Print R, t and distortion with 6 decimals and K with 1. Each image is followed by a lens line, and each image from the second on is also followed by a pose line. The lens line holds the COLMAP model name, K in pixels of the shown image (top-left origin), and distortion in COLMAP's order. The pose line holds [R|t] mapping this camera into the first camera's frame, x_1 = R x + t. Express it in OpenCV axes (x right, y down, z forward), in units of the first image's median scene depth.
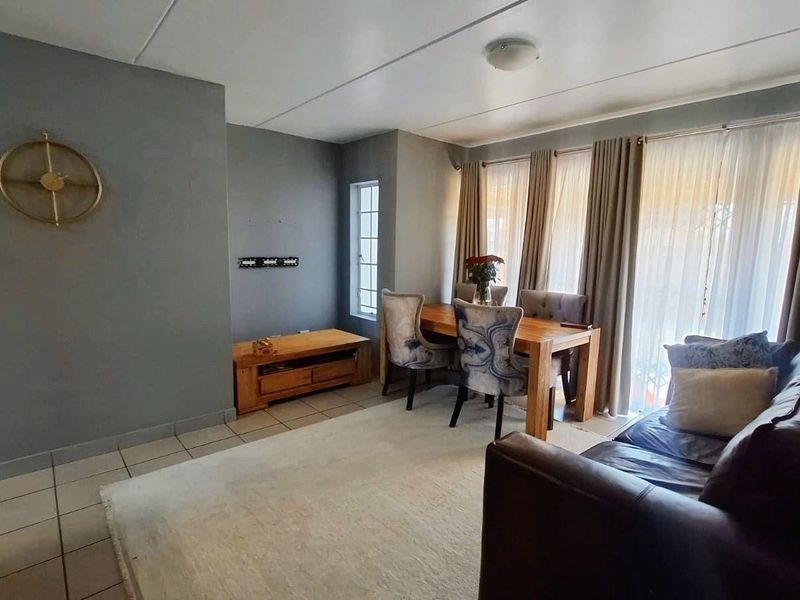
lens RADIAL K [[425.9, 0, 400.4], [0, 425.9, 302.4], [0, 0, 1]] dist [-0.002711, 0.001796]
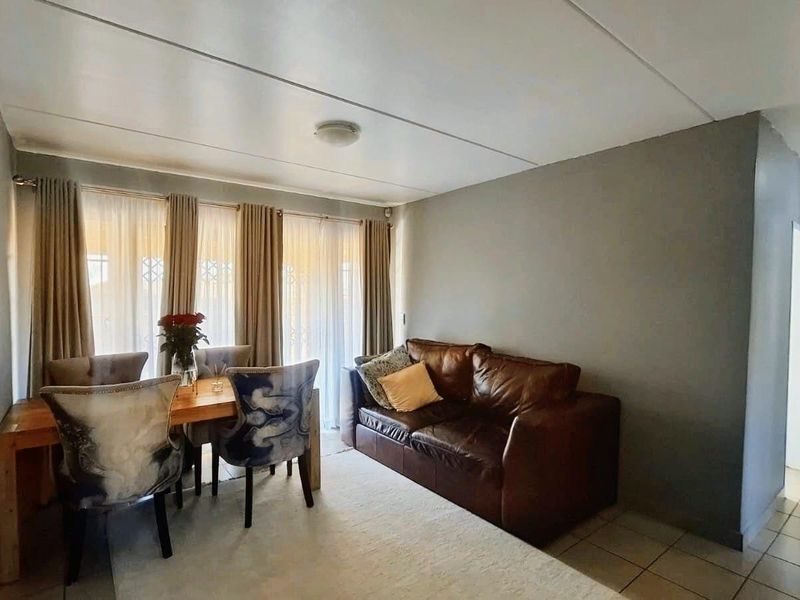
lens RADIAL K [[425.9, 0, 401.4], [0, 425.9, 301.9], [0, 0, 1]] dist [-0.002711, 0.001796]
pose [[0.070494, -0.027250, 0.997140, -0.648852], [0.134170, 0.990802, 0.017591, -0.103111], [-0.988448, 0.132547, 0.073501, 0.606437]]
